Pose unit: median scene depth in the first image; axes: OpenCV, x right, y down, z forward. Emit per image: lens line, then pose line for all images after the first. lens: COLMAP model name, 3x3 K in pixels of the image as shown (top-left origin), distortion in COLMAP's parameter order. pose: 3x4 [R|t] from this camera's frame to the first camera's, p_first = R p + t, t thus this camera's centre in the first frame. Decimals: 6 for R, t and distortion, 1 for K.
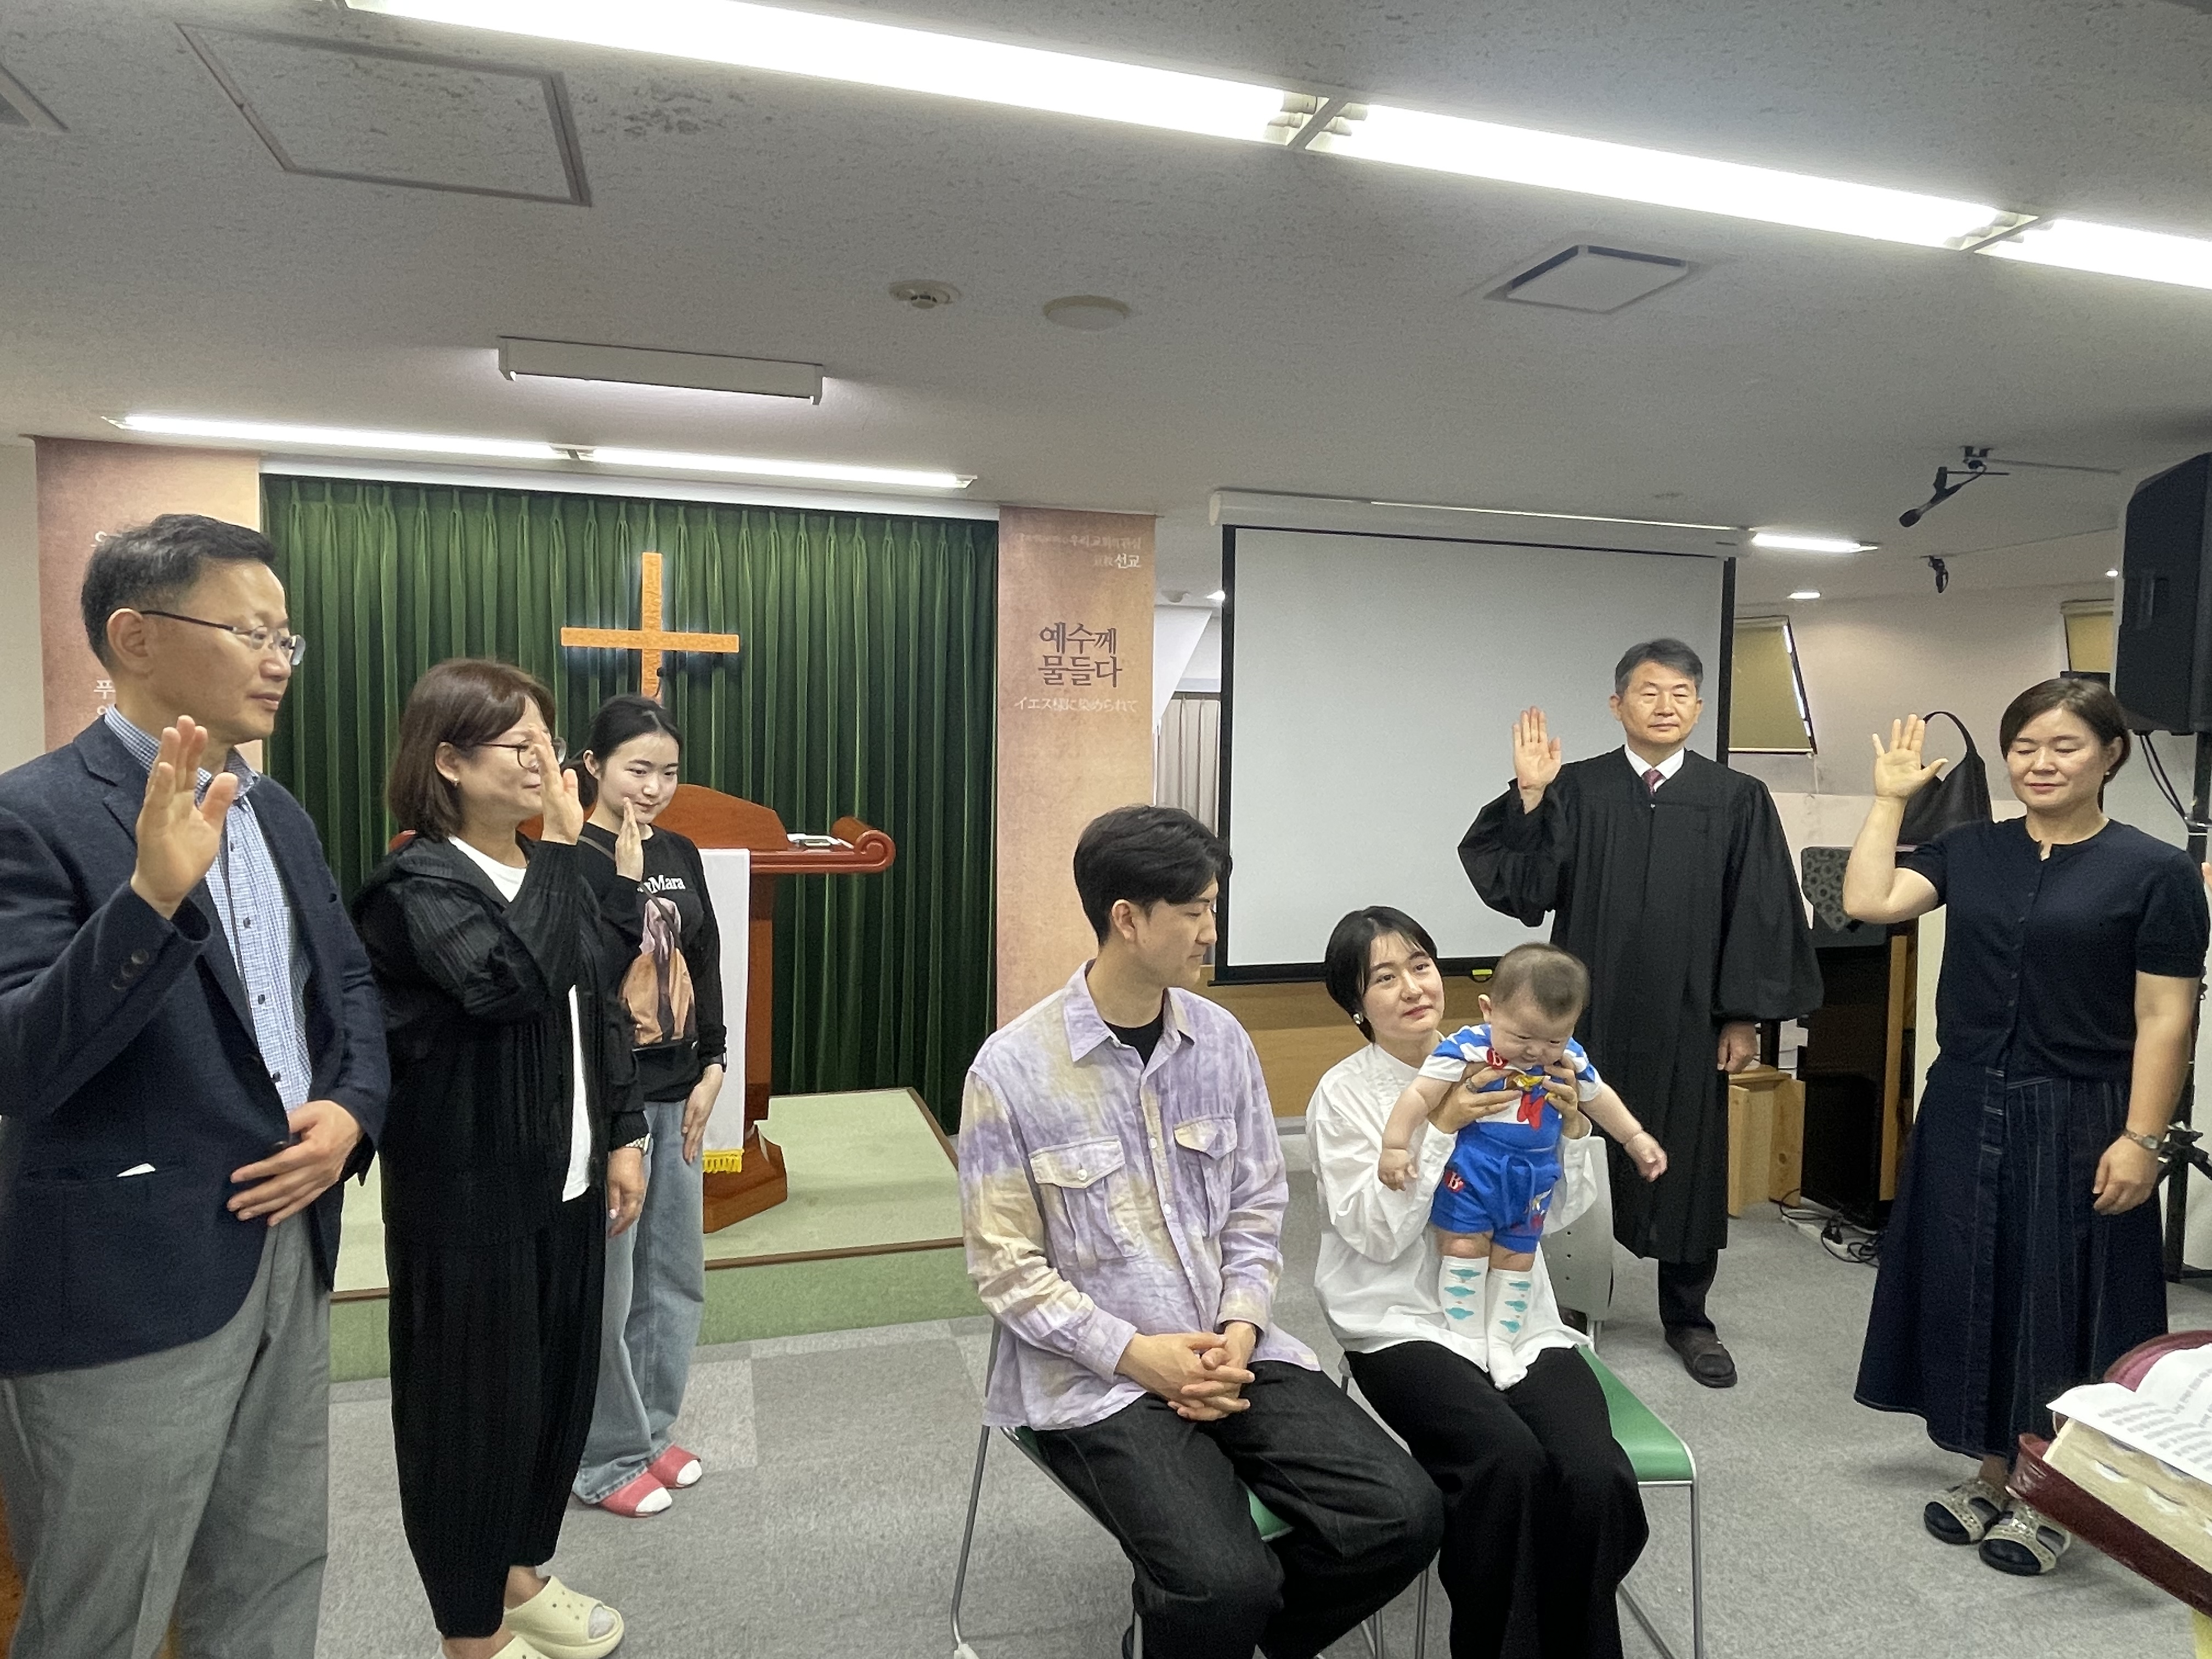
lens RADIAL K [[1328.0, 0, 1097.8], [0, 1328.0, 825.5], [0, 0, 1]] dist [-0.000660, -0.012932]
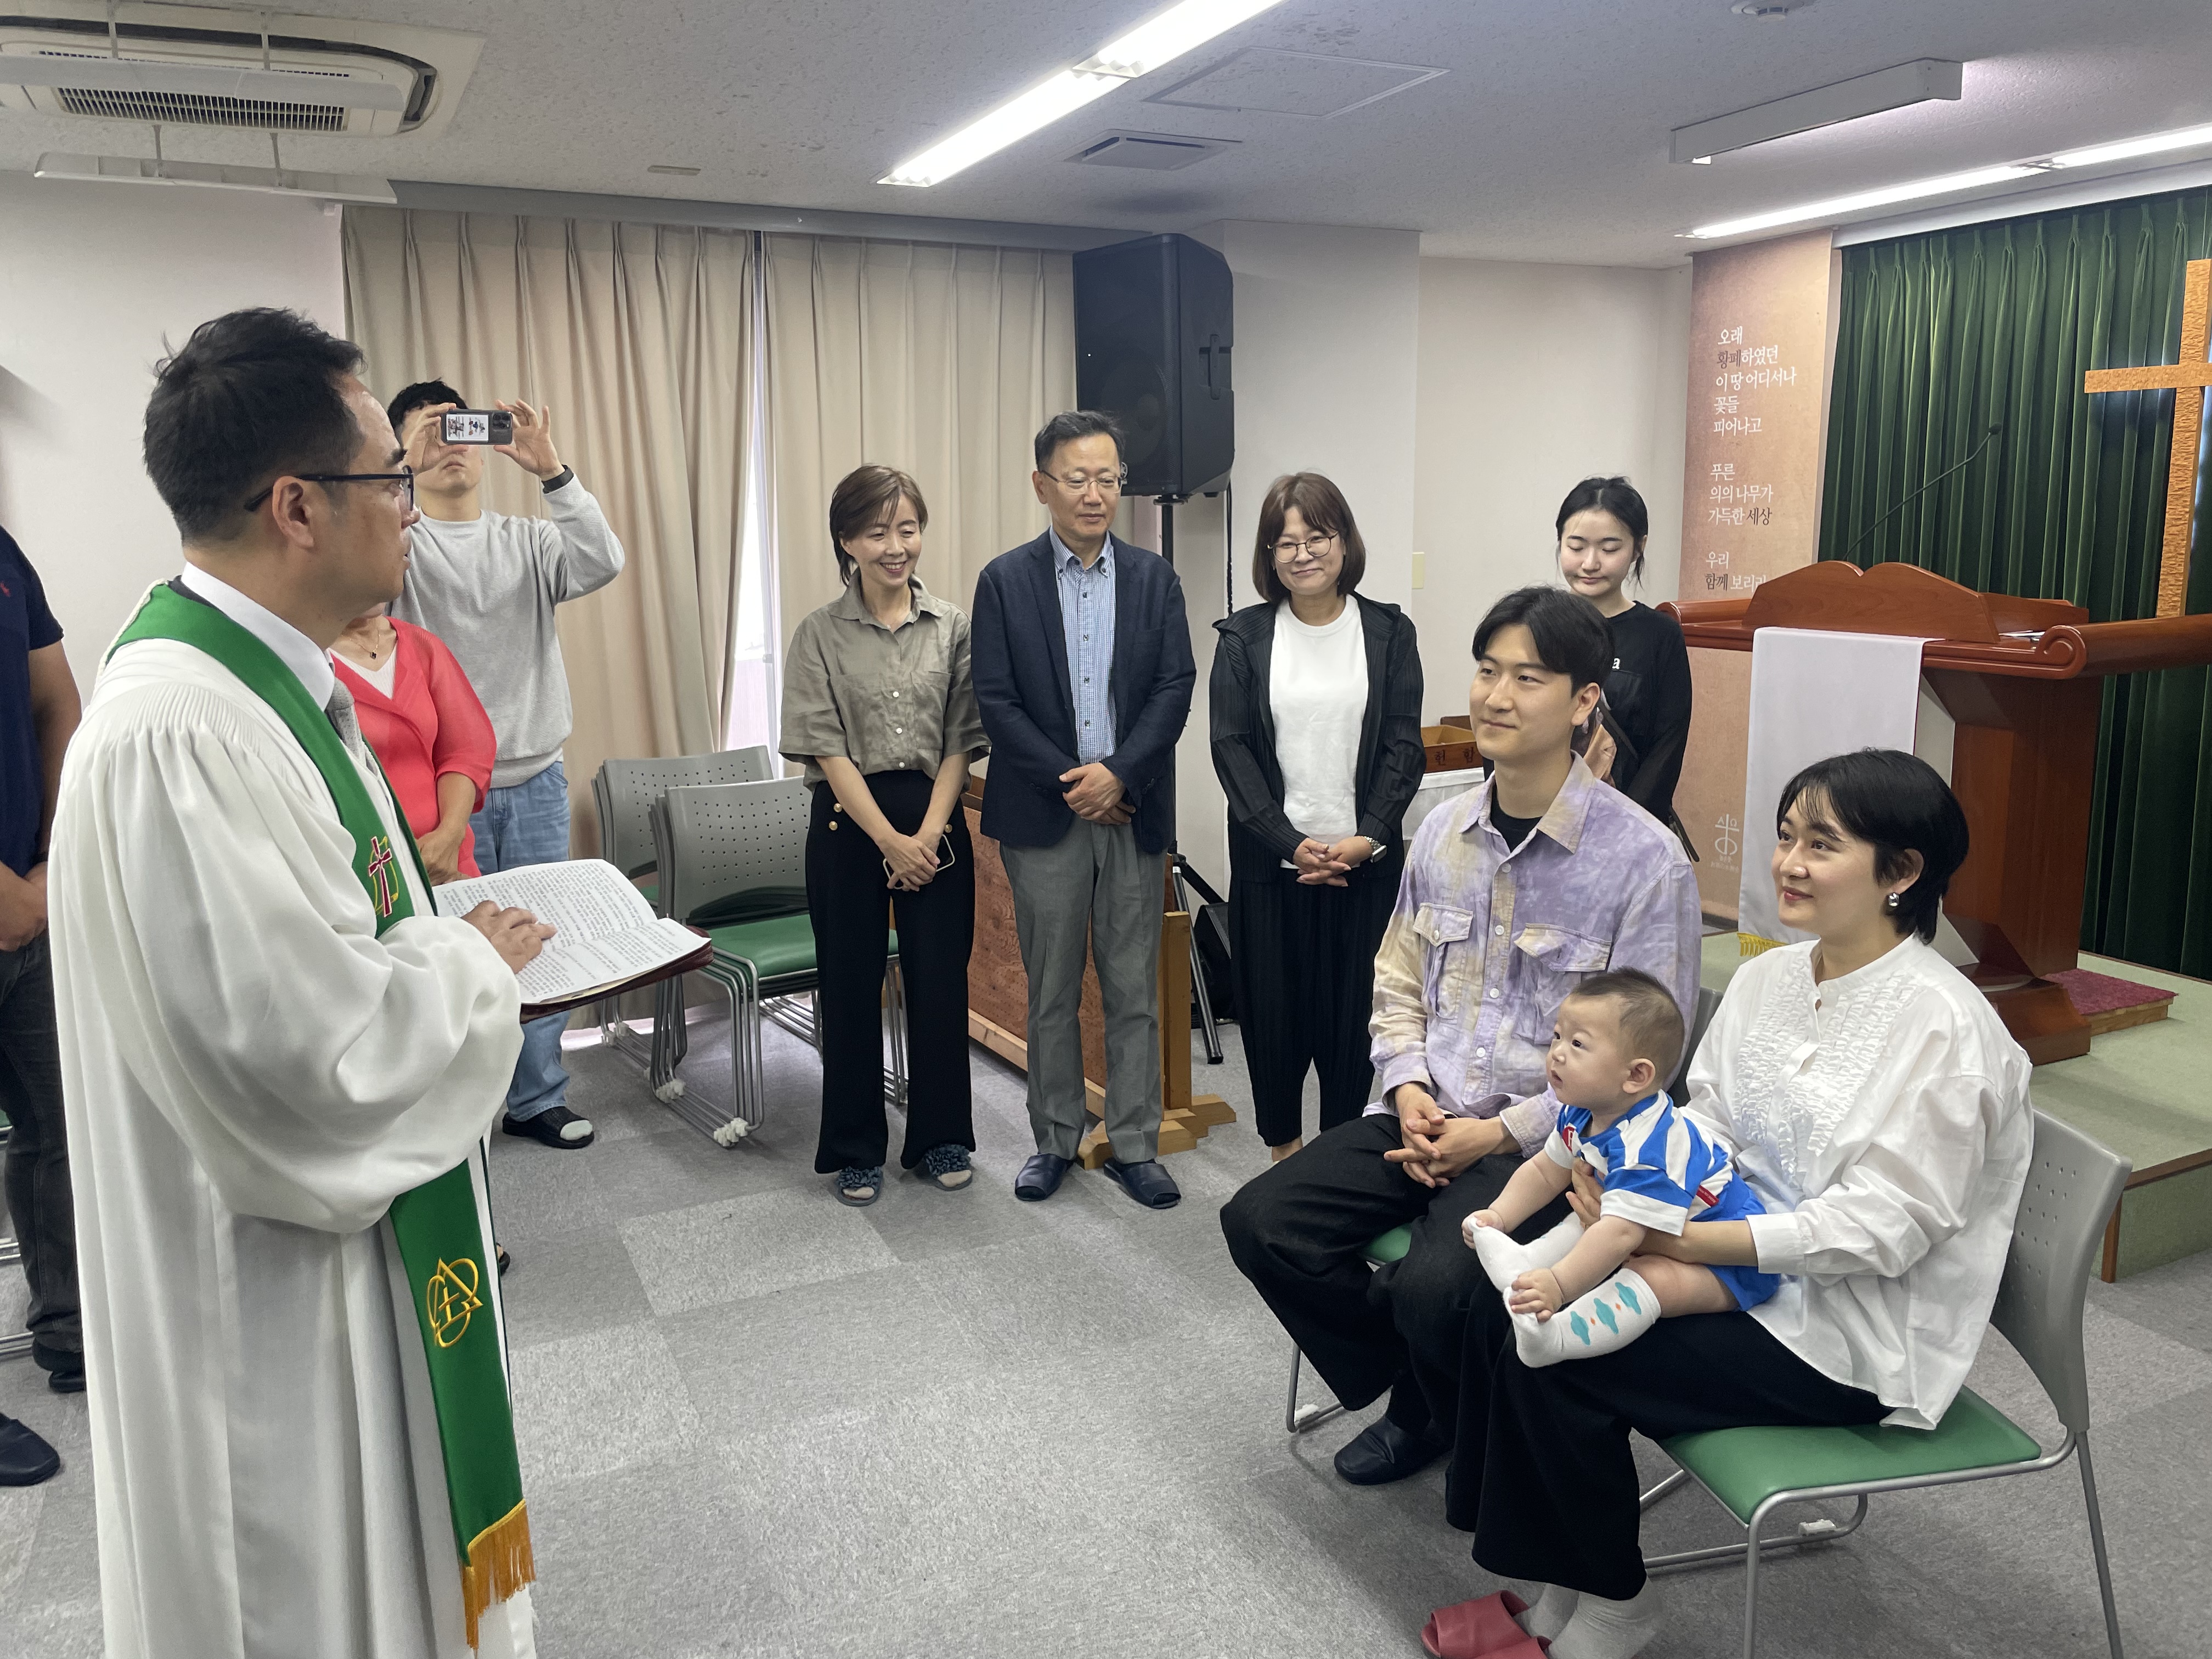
lens RADIAL K [[1675.0, 0, 1054.3], [0, 1675.0, 847.1], [0, 0, 1]] dist [-0.000949, -0.029372]
pose [[0.125983, 0.177595, -0.976006, 0.639889], [-0.031873, 0.984062, 0.174947, -0.018576], [0.991520, 0.009068, 0.129636, 0.246895]]
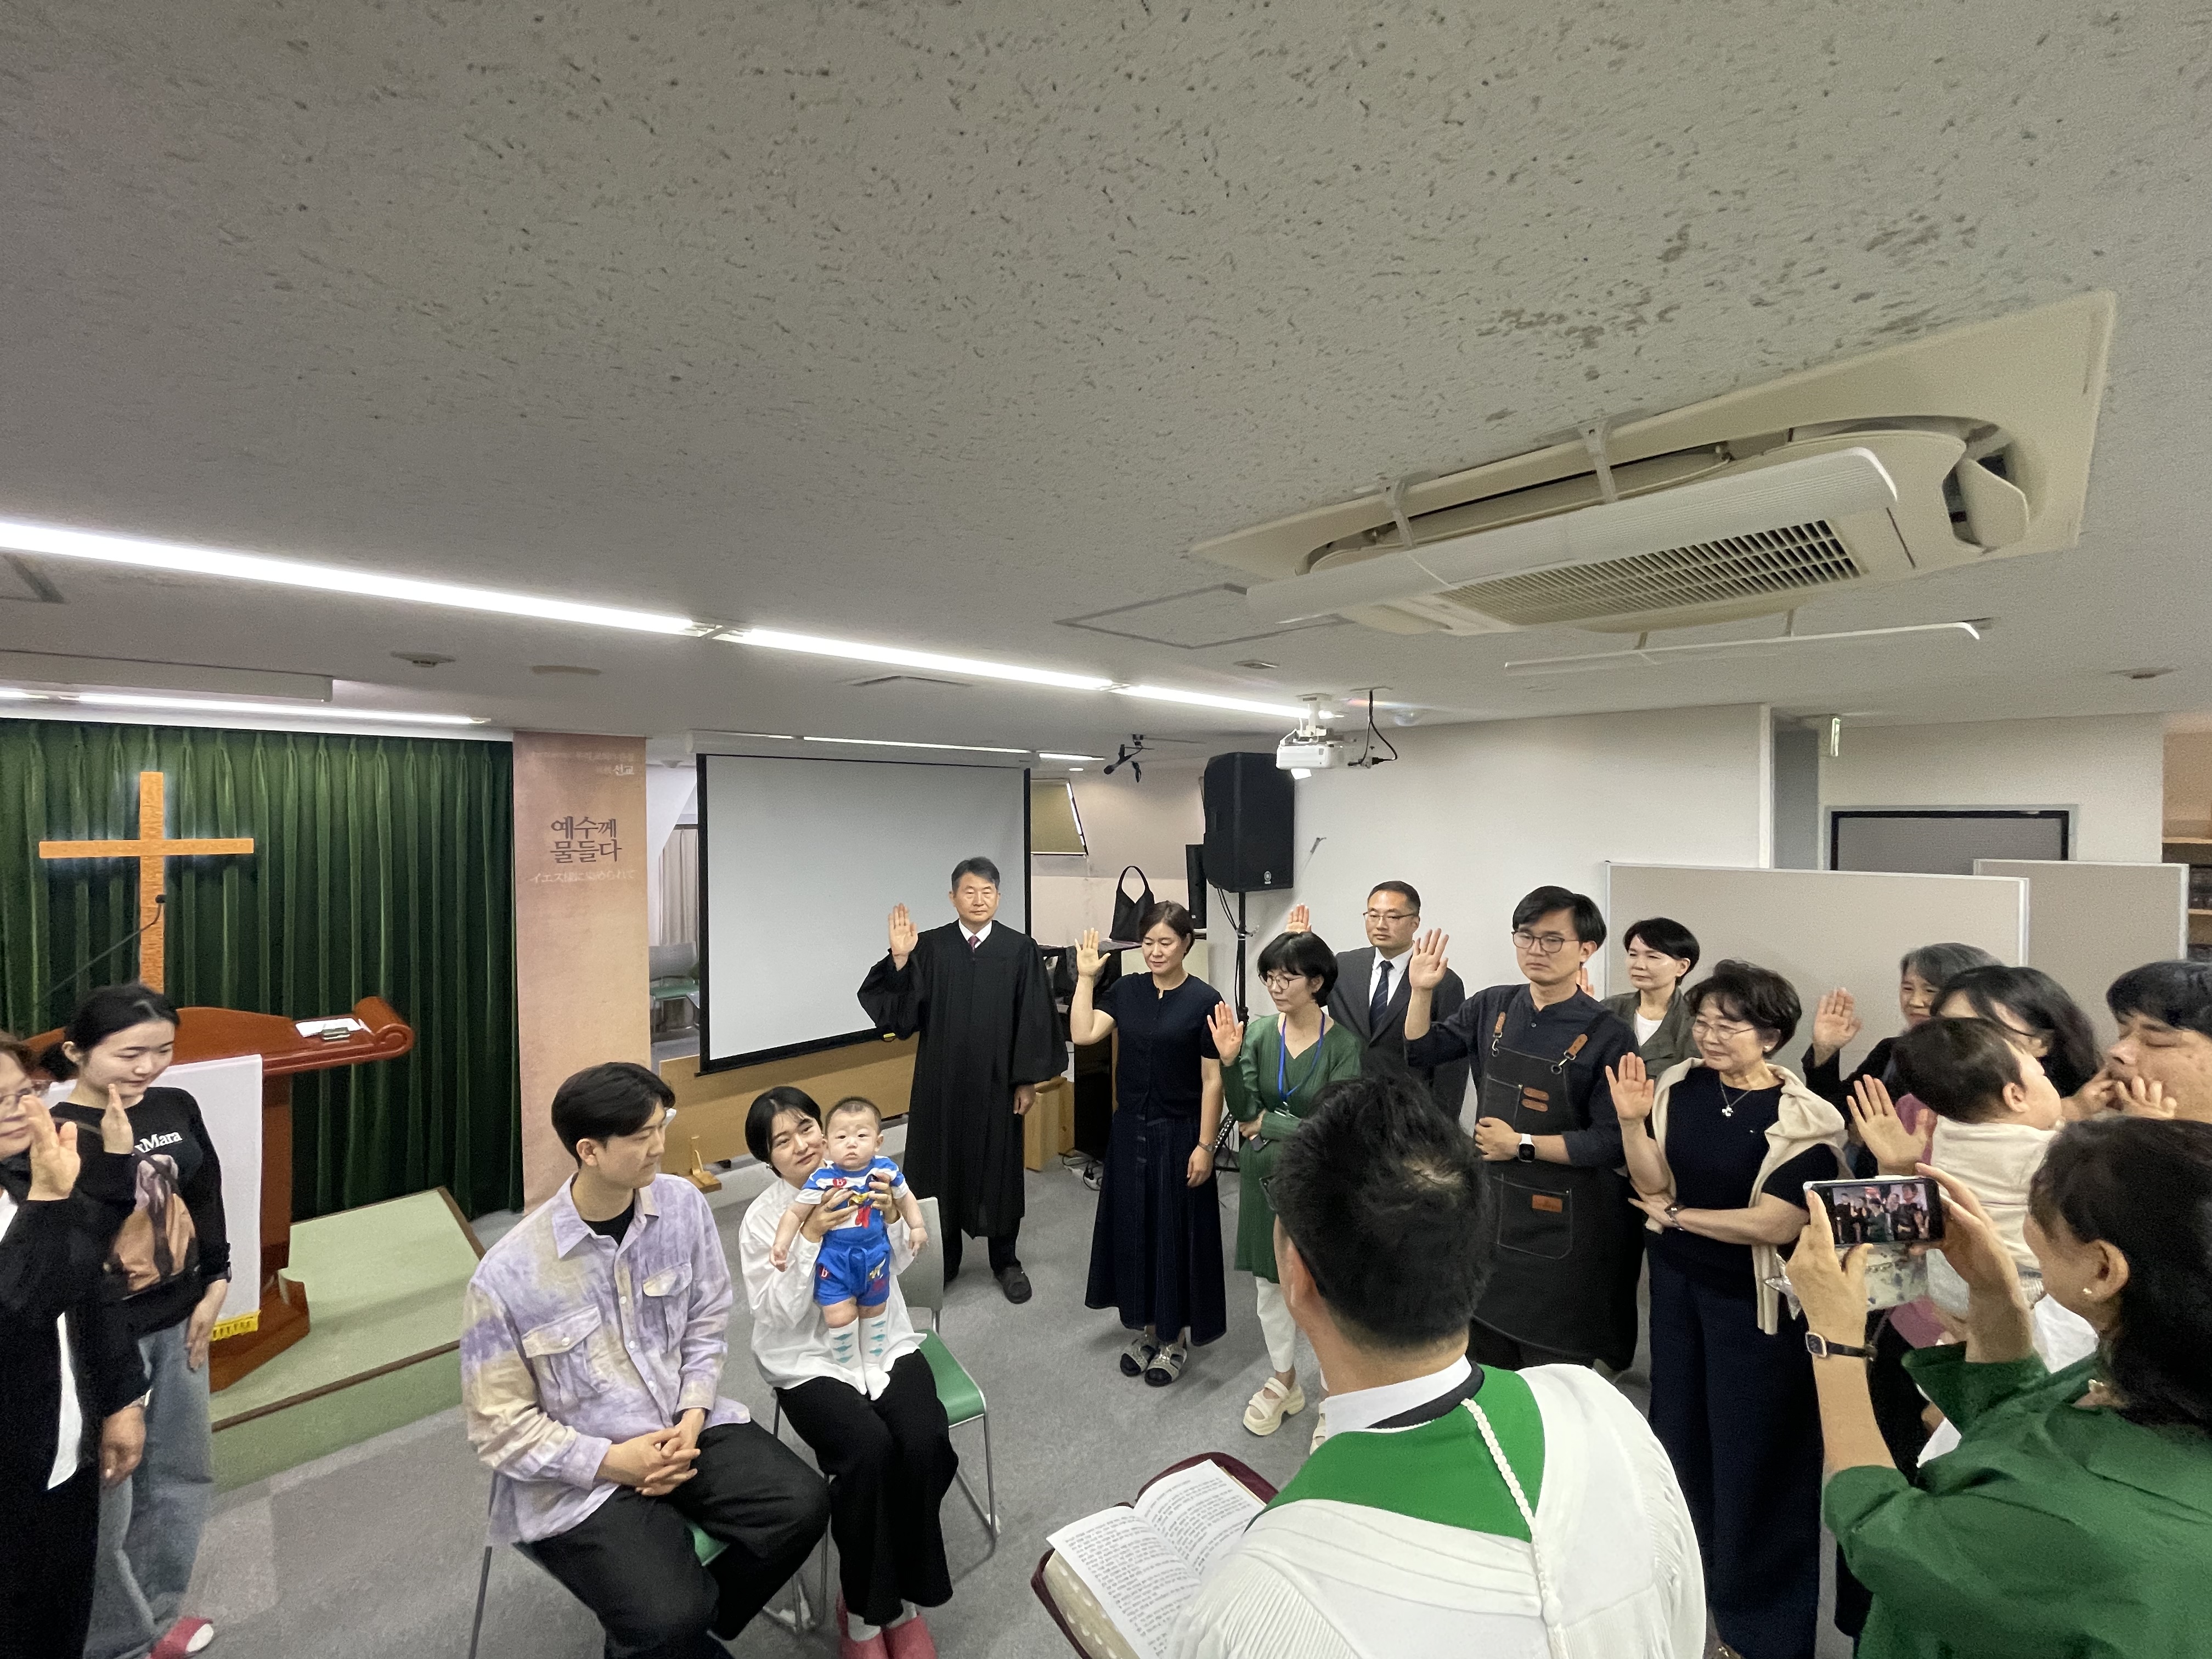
lens RADIAL K [[892.2, 0, 1096.8], [0, 892.2, 826.9], [0, 0, 1]] dist [-0.001083, -0.000776]
pose [[0.885381, -0.023039, 0.464295, 0.031019], [0.038425, 0.998980, -0.023702, -0.120488], [-0.463276, 0.038826, 0.885363, -0.060037]]
